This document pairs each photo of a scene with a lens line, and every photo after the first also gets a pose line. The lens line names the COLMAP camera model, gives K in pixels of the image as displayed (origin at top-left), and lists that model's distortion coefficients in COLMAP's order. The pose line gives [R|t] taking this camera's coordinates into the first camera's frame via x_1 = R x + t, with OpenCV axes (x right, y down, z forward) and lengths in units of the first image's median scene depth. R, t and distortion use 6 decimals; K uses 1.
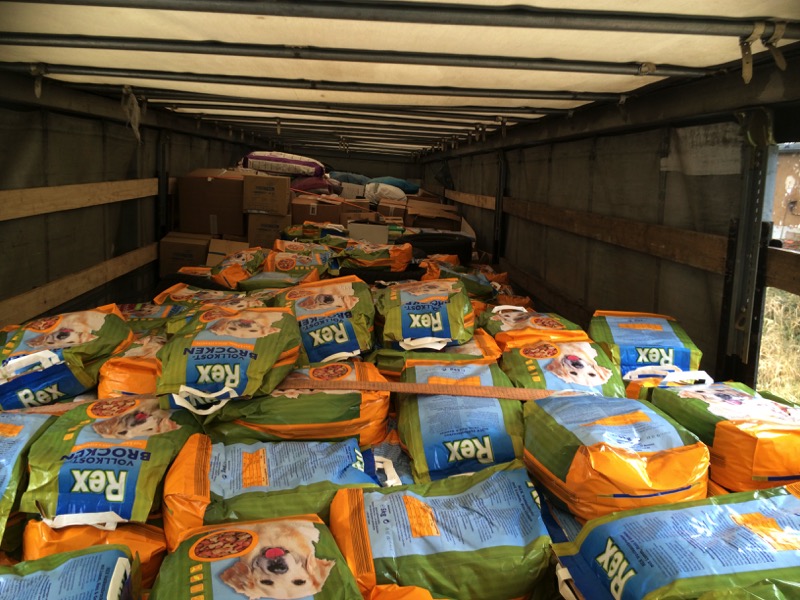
lens RADIAL K [[692.0, 0, 405.5], [0, 692.0, 299.7], [0, 0, 1]] dist [0.086057, -0.174636]
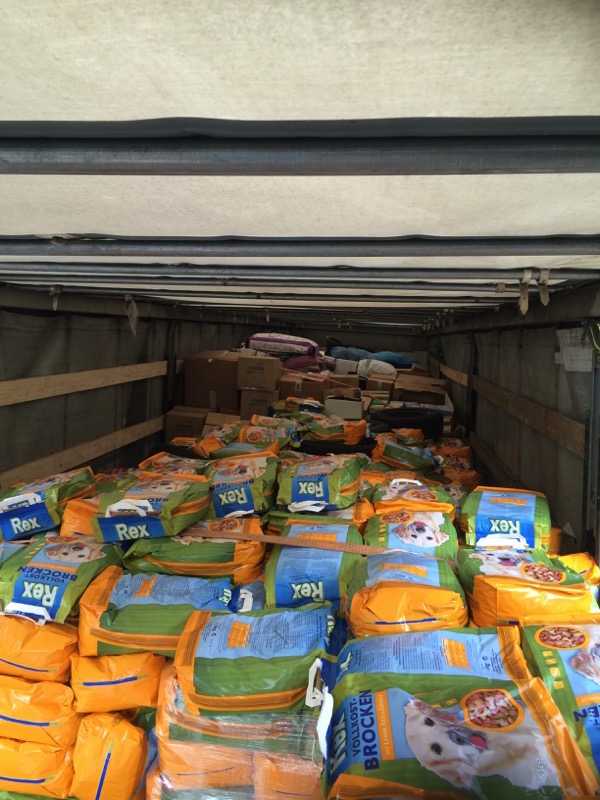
lens RADIAL K [[694.2, 0, 292.4], [0, 694.2, 394.8], [0, 0, 1]] dist [0.099680, -0.132076]
pose [[0.978329, 0.004591, -0.207003, 0.127083], [-0.025784, 0.994673, -0.099800, -0.006403], [0.205443, 0.102974, 0.973237, -0.123798]]
